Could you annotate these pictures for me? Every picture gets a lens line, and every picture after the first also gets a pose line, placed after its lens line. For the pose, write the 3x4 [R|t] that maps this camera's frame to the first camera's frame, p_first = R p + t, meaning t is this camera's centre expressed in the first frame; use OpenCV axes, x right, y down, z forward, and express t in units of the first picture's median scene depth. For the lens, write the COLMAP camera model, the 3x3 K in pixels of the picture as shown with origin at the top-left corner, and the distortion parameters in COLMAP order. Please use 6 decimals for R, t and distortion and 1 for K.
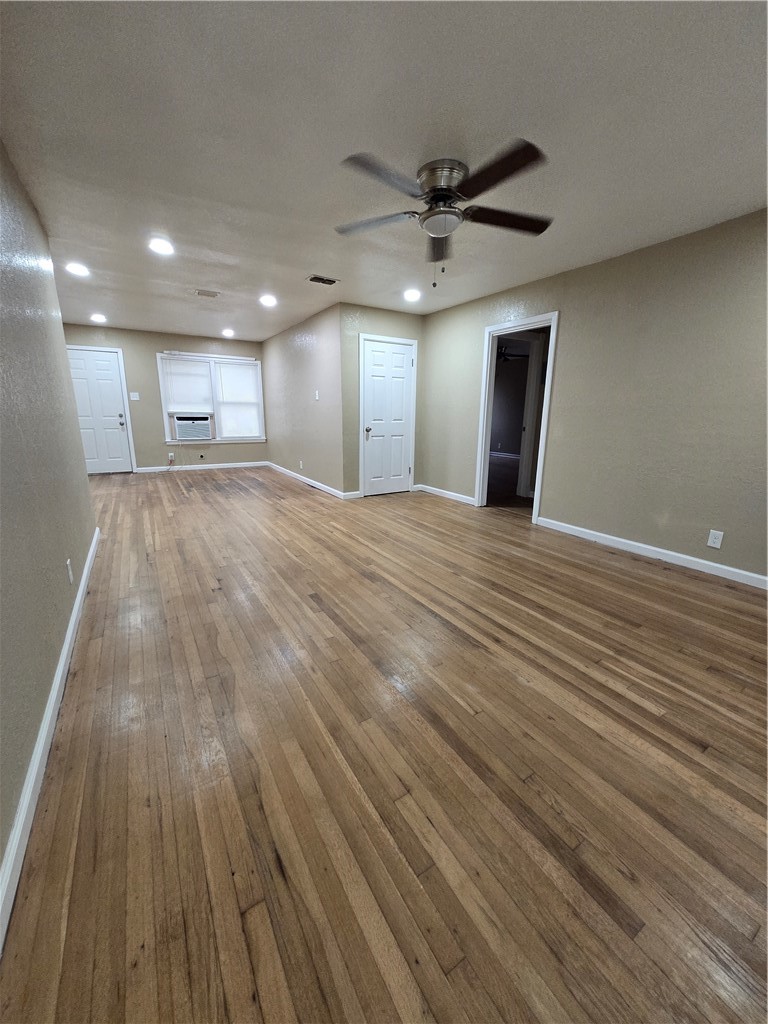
lens RADIAL K [[396.3, 0, 385.4], [0, 396.3, 502.6], [0, 0, 1]] dist [0.001628, -0.001020]
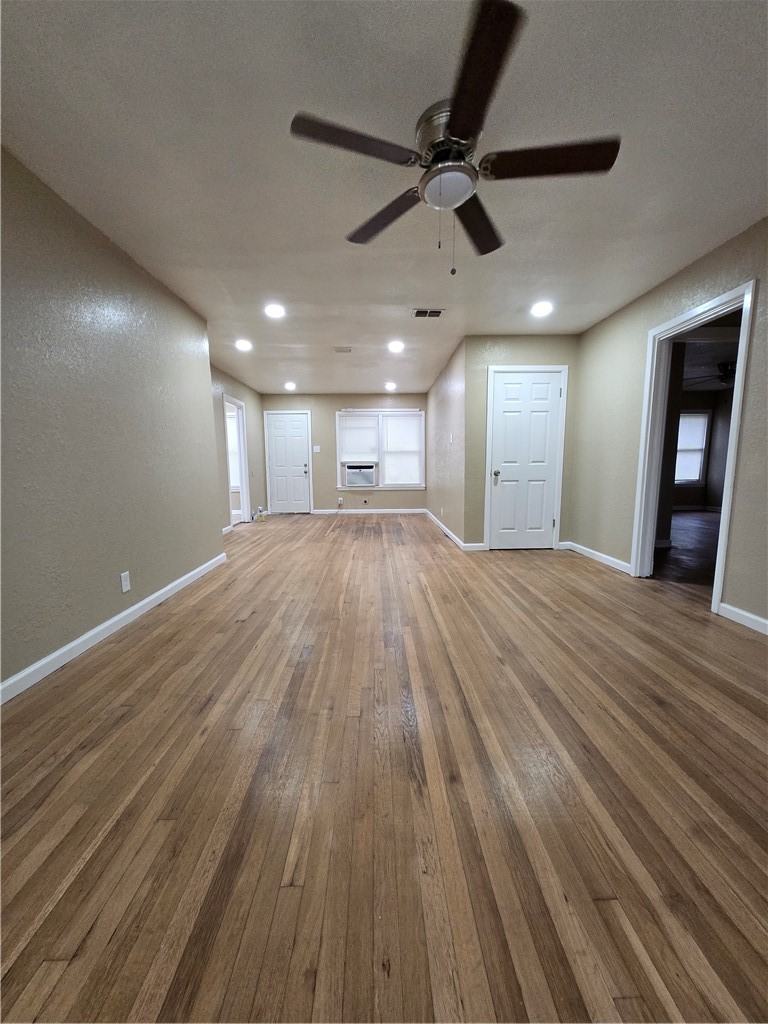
lens RADIAL K [[396.3, 0, 385.5], [0, 396.3, 522.4], [0, 0, 1]] dist [0.001628, -0.001020]
pose [[0.862830, 0.051858, -0.502827, 0.267083], [-0.093933, 0.993847, -0.058687, -0.004127], [0.496690, 0.097869, 0.862392, 0.201348]]
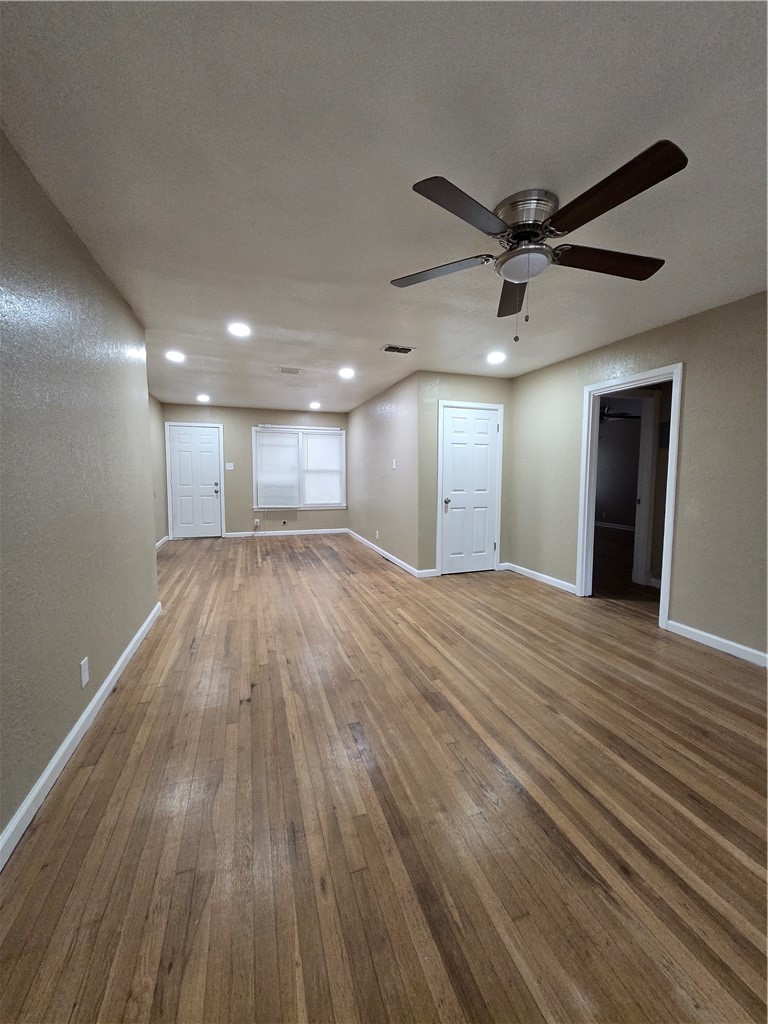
lens RADIAL K [[396.3, 0, 385.9], [0, 396.3, 503.8], [0, 0, 1]] dist [0.001628, -0.001020]
pose [[0.975294, 0.009980, -0.220685, 0.029201], [-0.042894, 0.988521, -0.144866, -0.056881], [0.216706, 0.150753, 0.964527, 0.137659]]
